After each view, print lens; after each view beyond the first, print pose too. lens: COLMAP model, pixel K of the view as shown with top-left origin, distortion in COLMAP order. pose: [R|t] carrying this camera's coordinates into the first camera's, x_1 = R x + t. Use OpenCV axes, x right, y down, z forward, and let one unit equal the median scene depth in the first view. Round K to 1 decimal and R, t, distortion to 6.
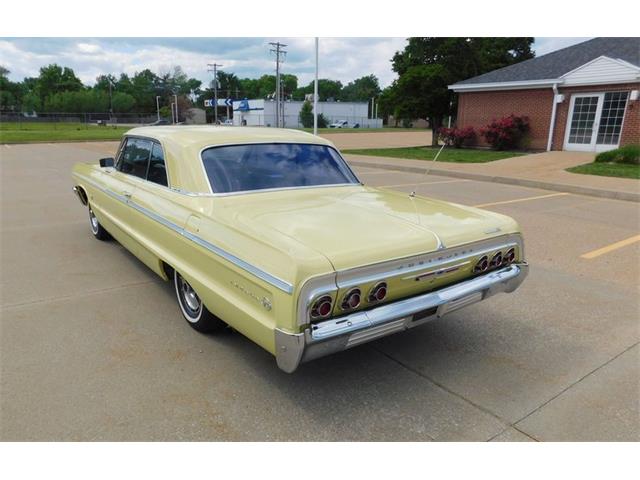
lens RADIAL K [[448.9, 0, 302.6], [0, 448.9, 257.3], [0, 0, 1]] dist [-0.067914, 0.049584]
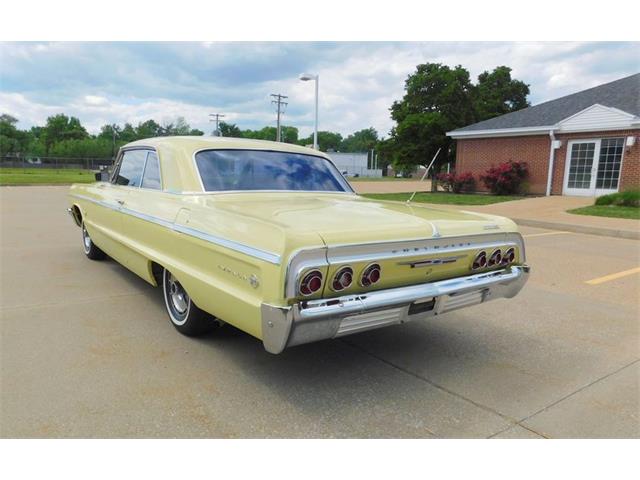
lens RADIAL K [[456.0, 0, 297.7], [0, 456.0, 259.9], [0, 0, 1]] dist [-0.069412, 0.051203]
pose [[0.999871, 0.013568, -0.008630, 0.001852], [-0.014415, 0.994144, -0.107099, 0.014645], [0.007126, 0.107209, 0.994211, 0.002792]]
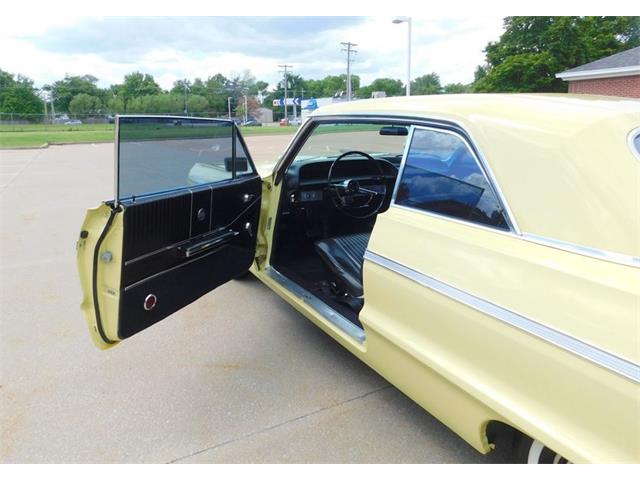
lens RADIAL K [[435.3, 0, 309.2], [0, 435.3, 211.1], [0, 0, 1]] dist [-0.072505, 0.052371]
pose [[0.993516, 0.003234, -0.113647, -0.064010], [-0.013298, 0.996039, -0.087913, -0.020320], [0.112913, 0.088855, 0.989624, 0.087152]]
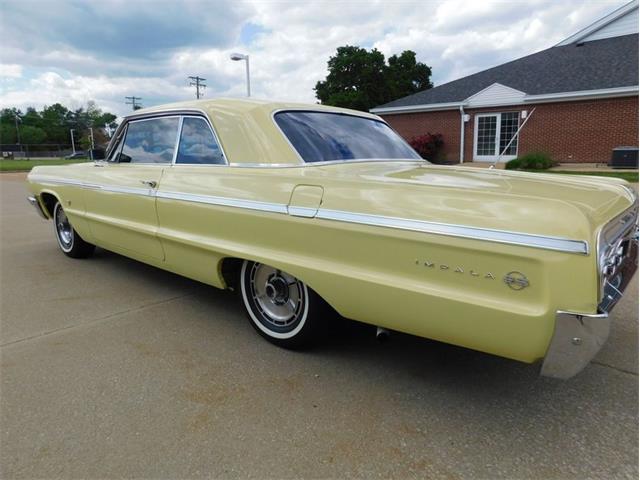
lens RADIAL K [[415.8, 0, 320.0], [0, 415.8, 240.0], [0, 0, 1]] dist [-0.060722, 0.041113]
pose [[0.970747, -0.069718, 0.229762, -0.045958], [0.089395, 0.993065, -0.076363, 0.005762], [-0.222844, 0.094669, 0.970246, 0.042466]]
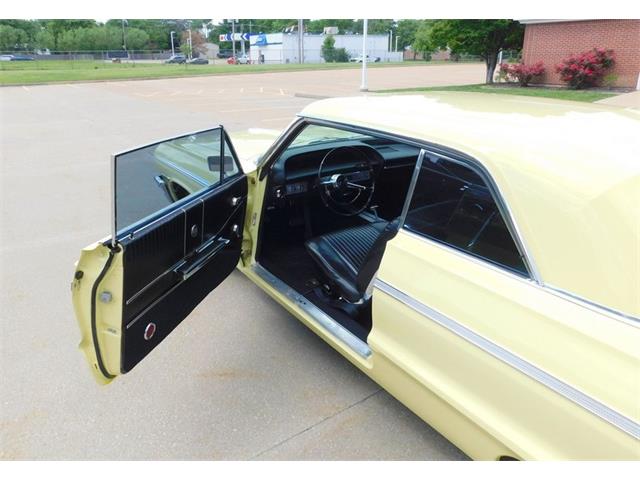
lens RADIAL K [[443.0, 0, 301.6], [0, 443.0, 201.1], [0, 0, 1]] dist [-0.072519, 0.054498]
pose [[0.999767, -0.008297, -0.019928, -0.073418], [0.008819, 0.999617, 0.026221, -0.034891], [0.019702, -0.026390, 0.999458, 0.087520]]
